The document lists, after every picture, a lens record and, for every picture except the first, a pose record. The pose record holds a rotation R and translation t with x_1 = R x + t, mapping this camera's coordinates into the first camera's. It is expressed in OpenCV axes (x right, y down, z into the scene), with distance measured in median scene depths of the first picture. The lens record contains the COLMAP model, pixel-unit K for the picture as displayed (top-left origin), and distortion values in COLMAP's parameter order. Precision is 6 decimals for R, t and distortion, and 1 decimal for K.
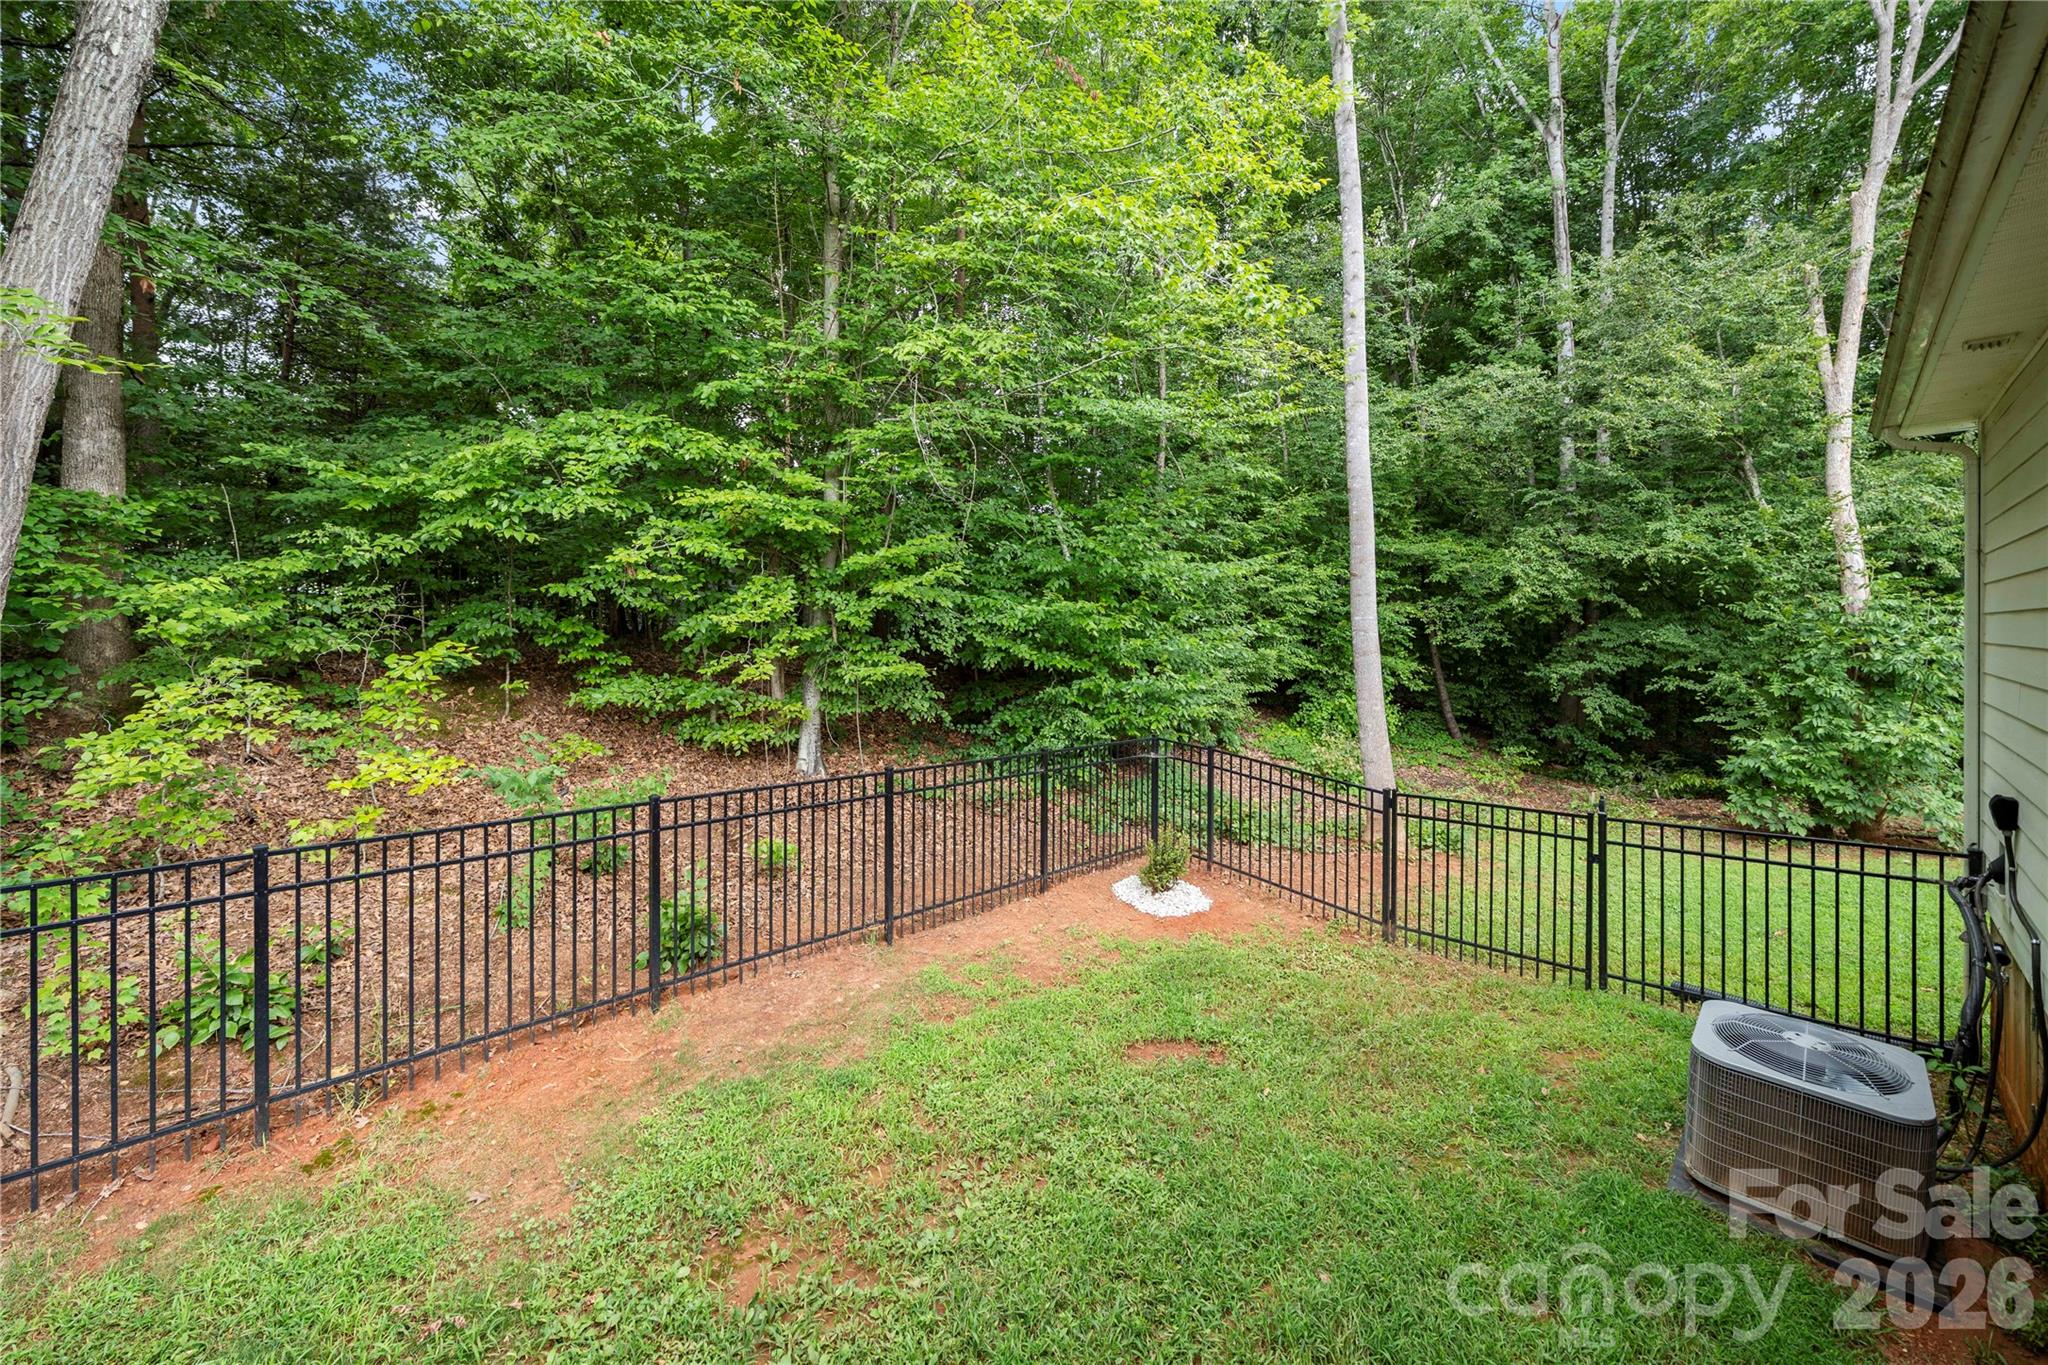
lens RADIAL K [[778.3, 0, 1015.5], [0, 778.3, 623.7], [0, 0, 1]] dist [-0.000380, -0.006041]
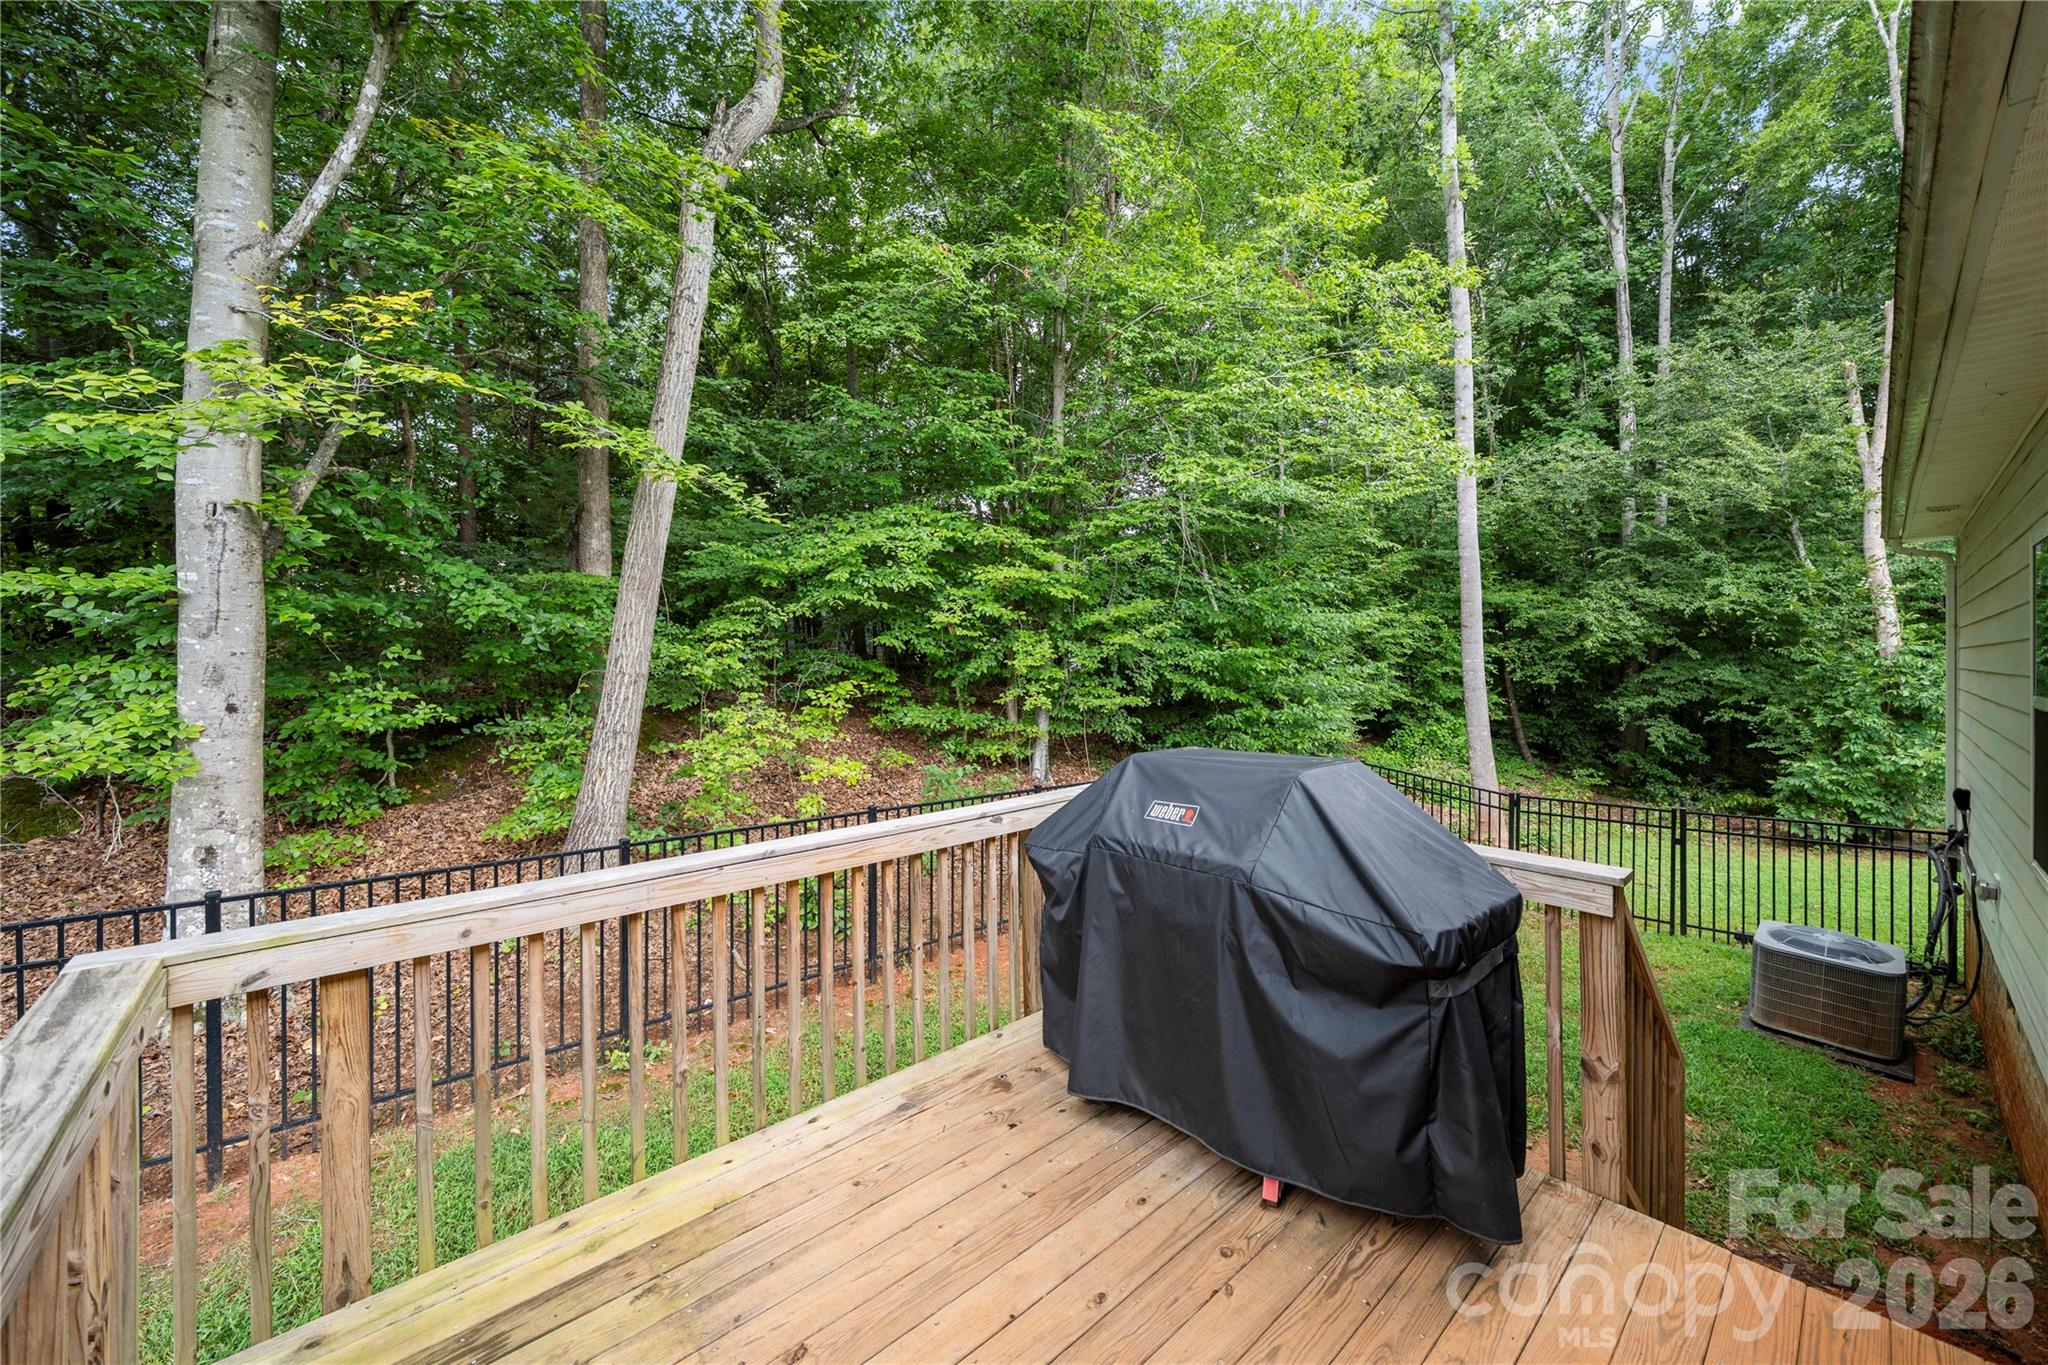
lens RADIAL K [[743.9, 0, 1033.6], [0, 743.9, 651.6], [0, 0, 1]] dist [0.000147, -0.005638]
pose [[0.999019, 0.002378, -0.044217, -0.169707], [-0.002519, 0.999992, -0.003139, -0.013961], [0.044209, 0.003247, 0.999017, -0.184439]]
